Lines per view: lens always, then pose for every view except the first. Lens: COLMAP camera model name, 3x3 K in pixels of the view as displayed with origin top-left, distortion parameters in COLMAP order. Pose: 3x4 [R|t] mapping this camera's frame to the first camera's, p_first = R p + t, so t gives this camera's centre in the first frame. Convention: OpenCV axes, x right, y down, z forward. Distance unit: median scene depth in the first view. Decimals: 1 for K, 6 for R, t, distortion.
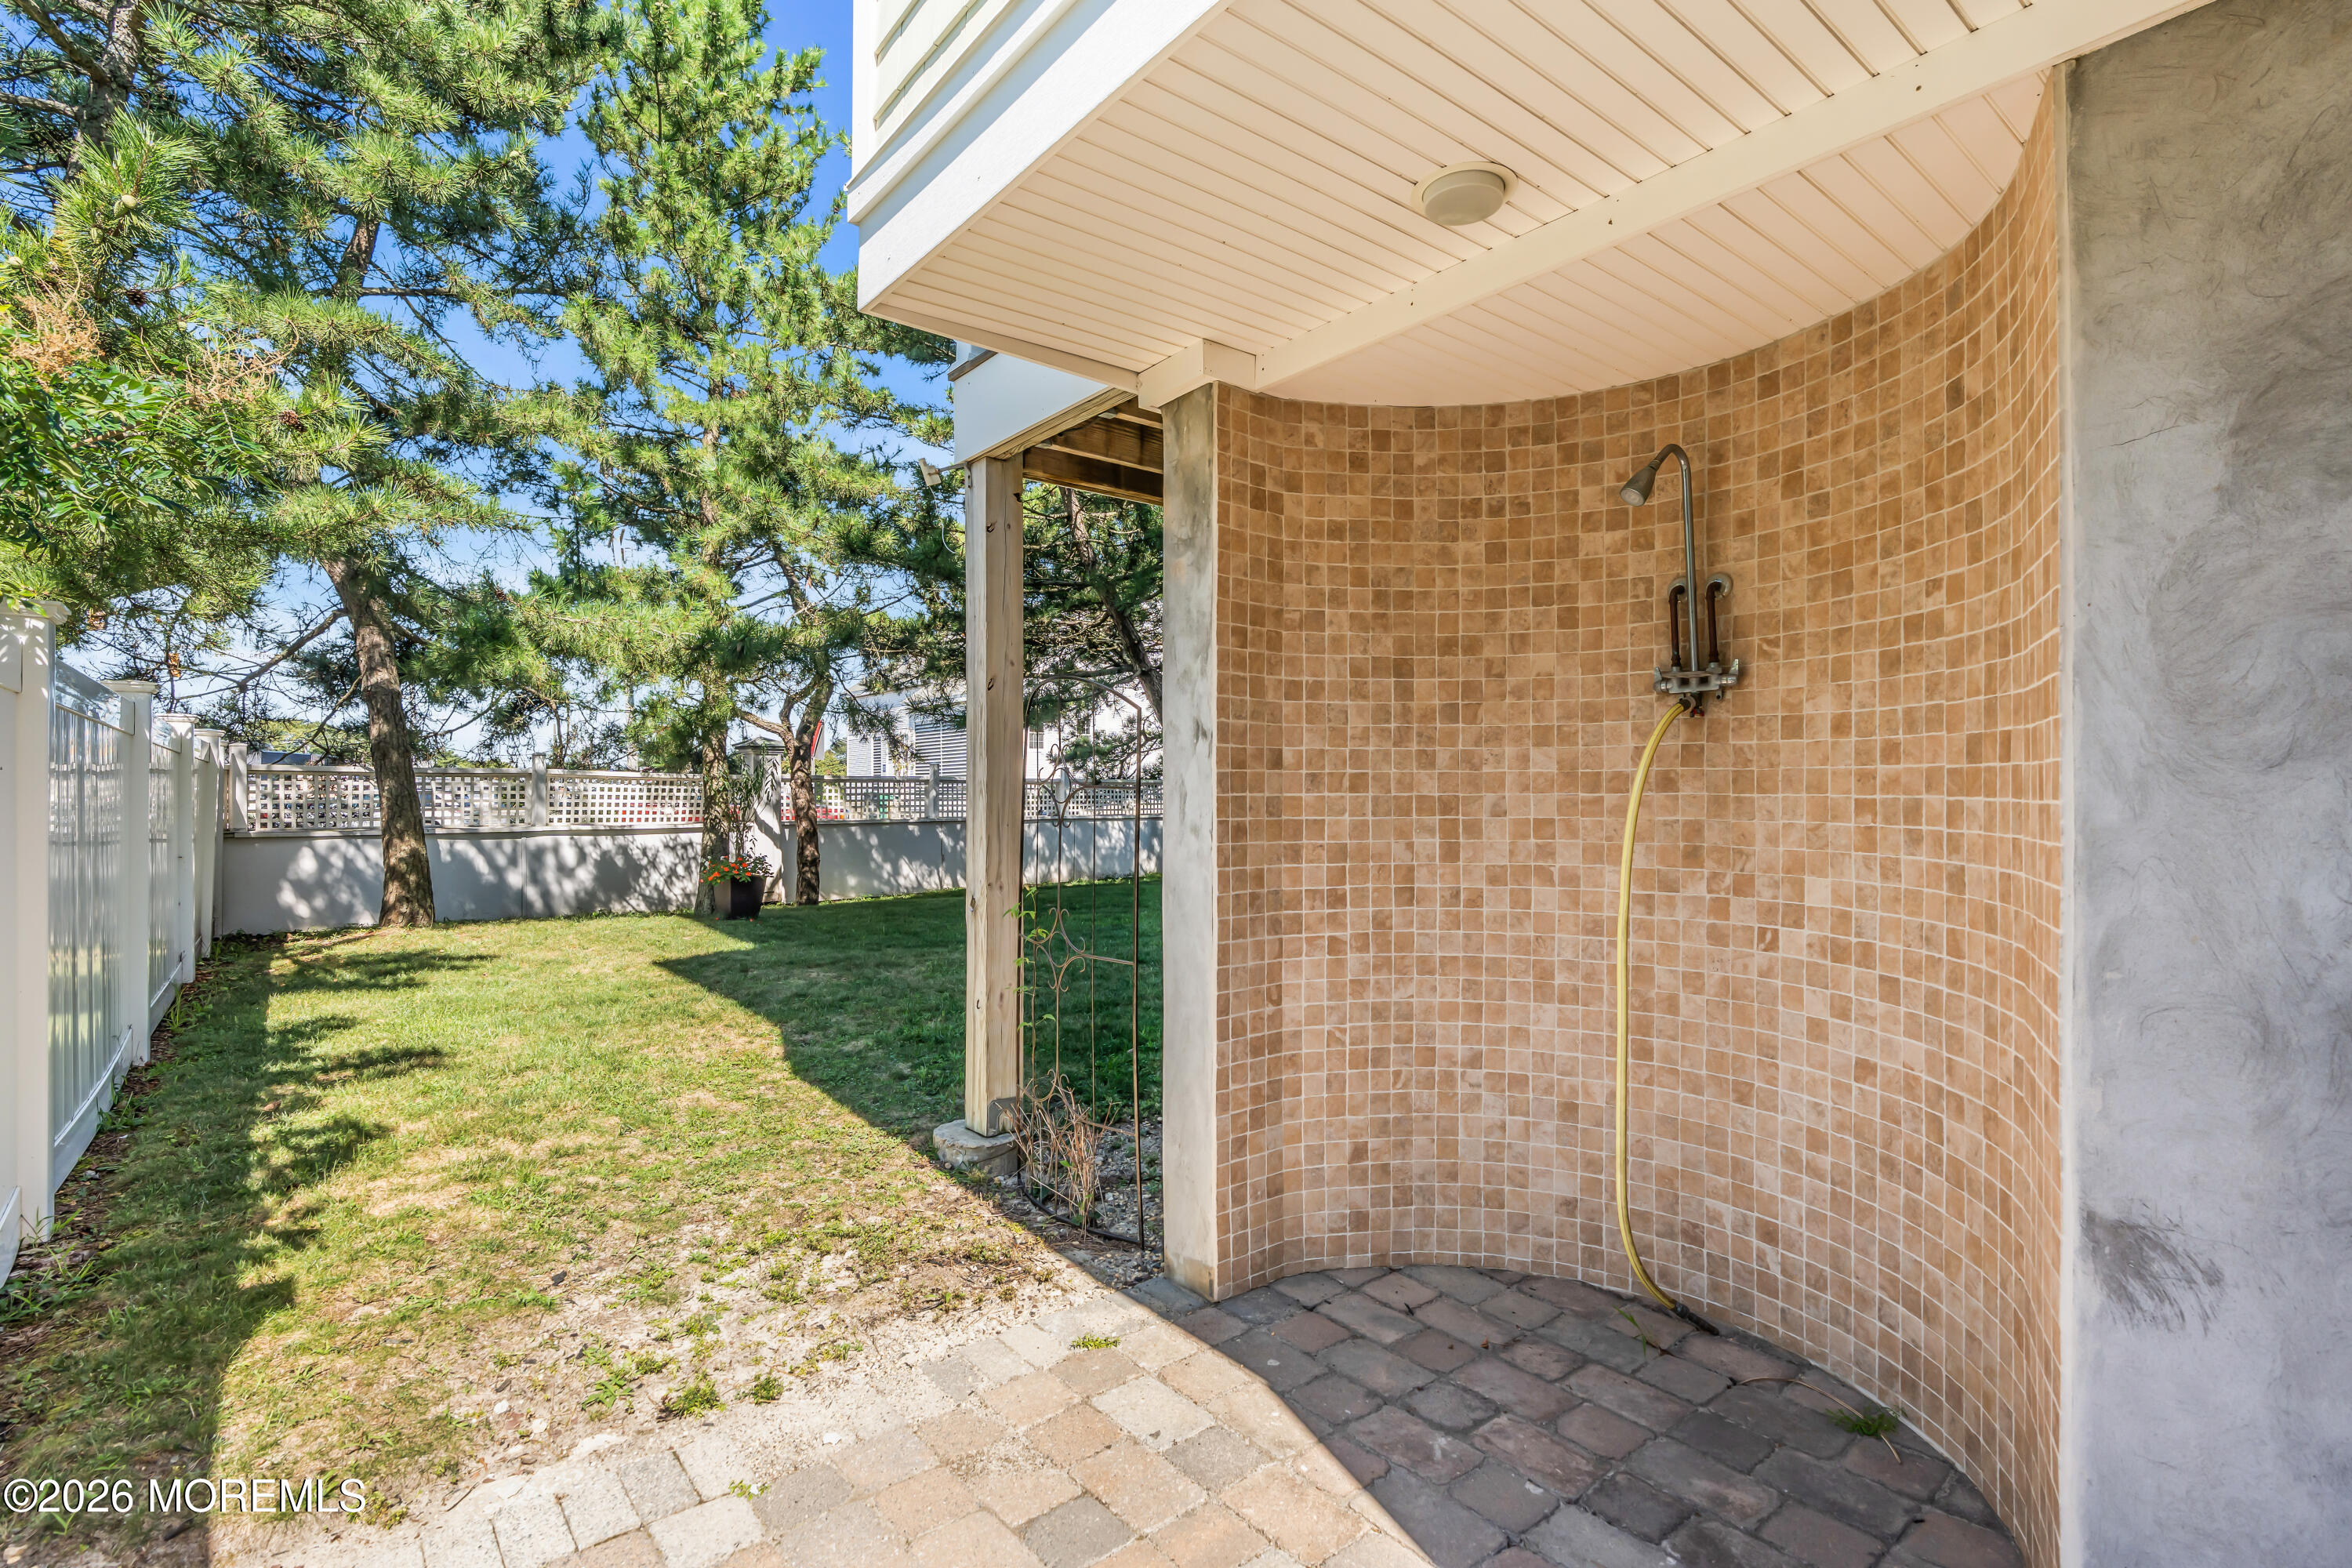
lens RADIAL K [[1093.2, 0, 1171.1], [0, 1093.2, 764.2], [0, 0, 1]] dist [0.001178, 0.000248]
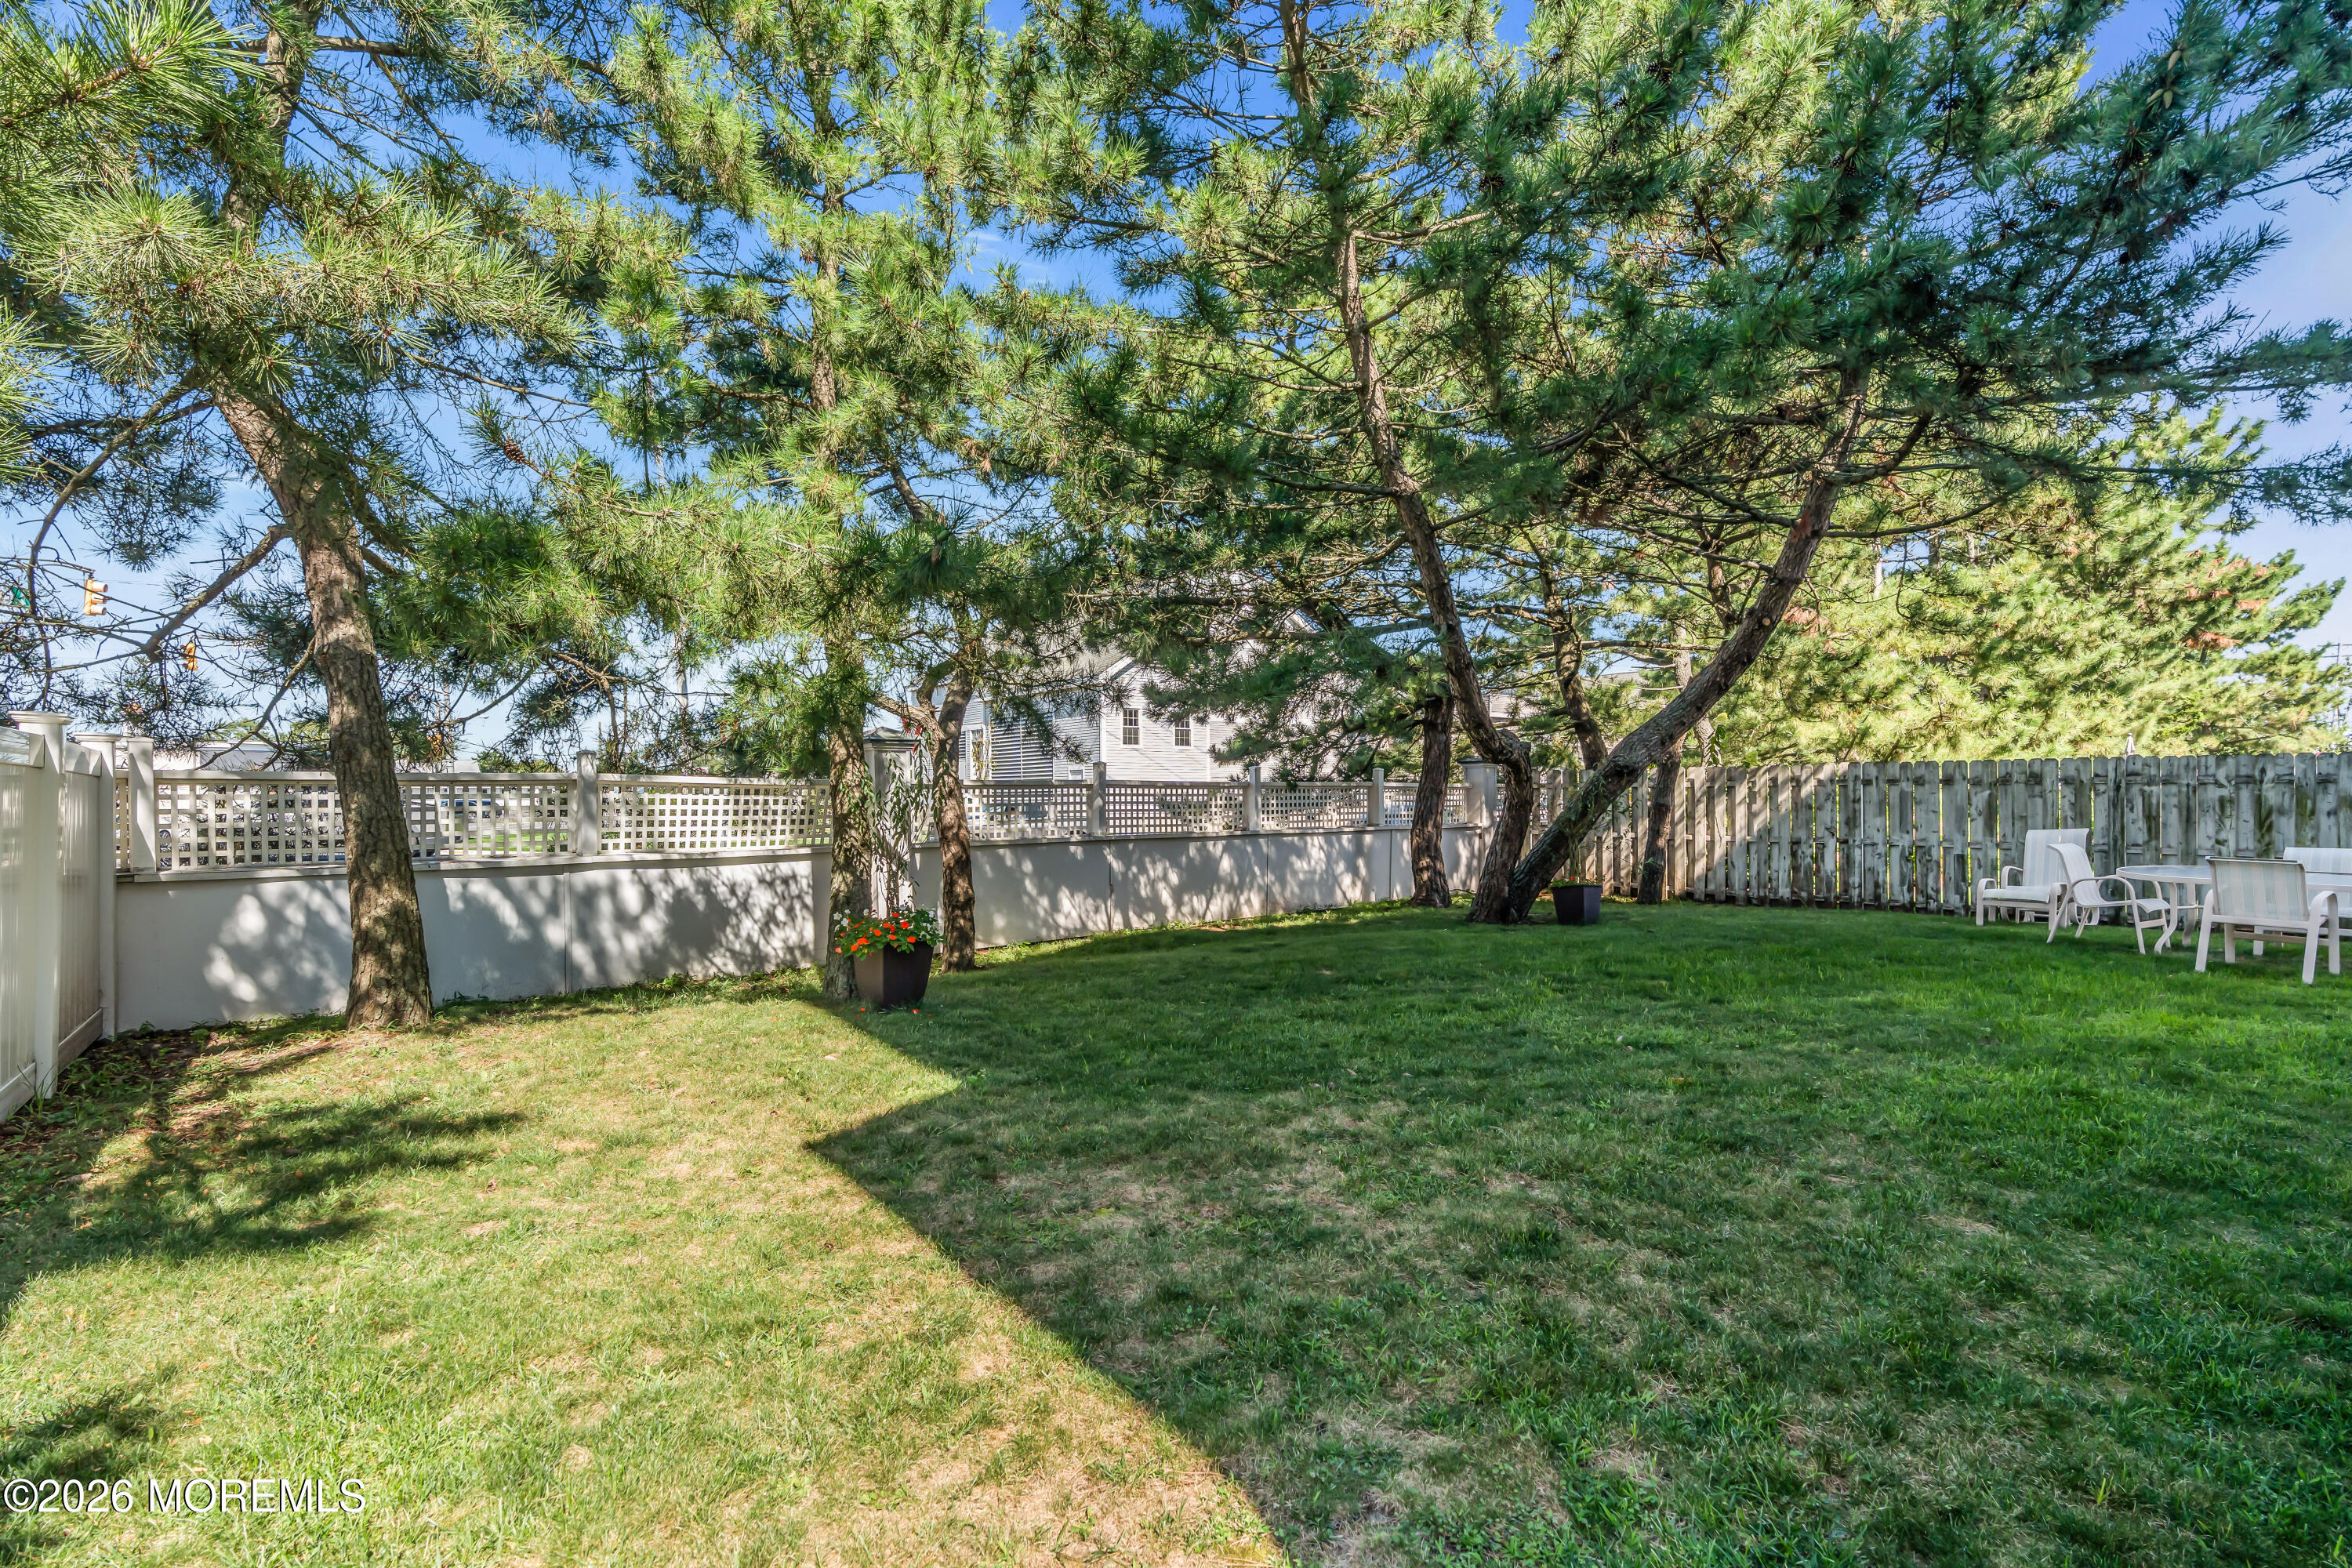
lens RADIAL K [[1167.0, 0, 1176.0], [0, 1167.0, 784.0], [0, 0, 1]] dist [-0.002344, -0.000356]
pose [[0.998443, -0.004292, -0.055618, -0.167706], [0.005356, 0.999805, 0.018989, -0.001280], [0.055526, -0.019258, 0.998272, 0.288485]]
